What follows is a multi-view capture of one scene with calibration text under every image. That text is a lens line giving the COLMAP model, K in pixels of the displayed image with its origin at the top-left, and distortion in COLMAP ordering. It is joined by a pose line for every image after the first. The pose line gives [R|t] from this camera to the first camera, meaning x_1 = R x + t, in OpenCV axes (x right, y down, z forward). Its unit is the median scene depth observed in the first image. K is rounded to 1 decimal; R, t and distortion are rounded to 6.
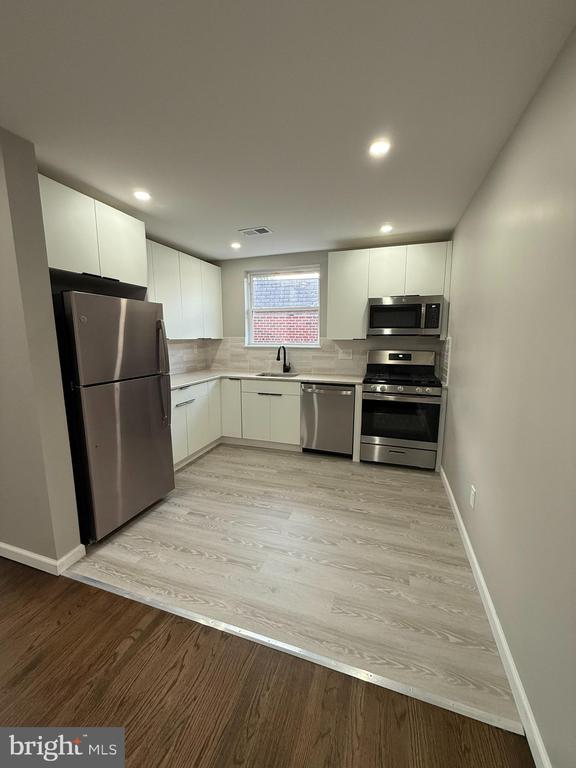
lens RADIAL K [[309.4, 0, 286.7], [0, 309.4, 378.7], [0, 0, 1]] dist [0.006014, -0.000915]
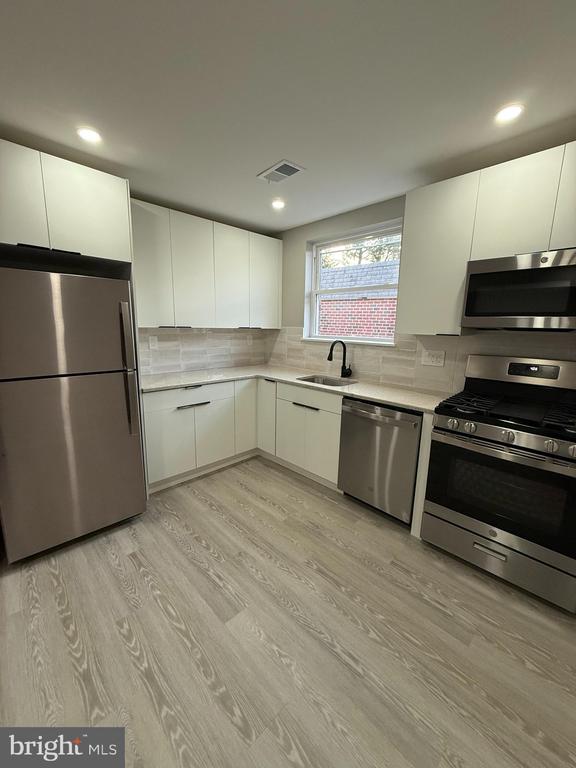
lens RADIAL K [[309.4, 0, 285.7], [0, 309.4, 379.8], [0, 0, 1]] dist [0.006014, -0.000915]
pose [[0.893651, 0.096749, -0.438209, 0.249329], [-0.082685, 0.995264, 0.051116, -0.052475], [0.441079, -0.009447, 0.897419, 0.372419]]
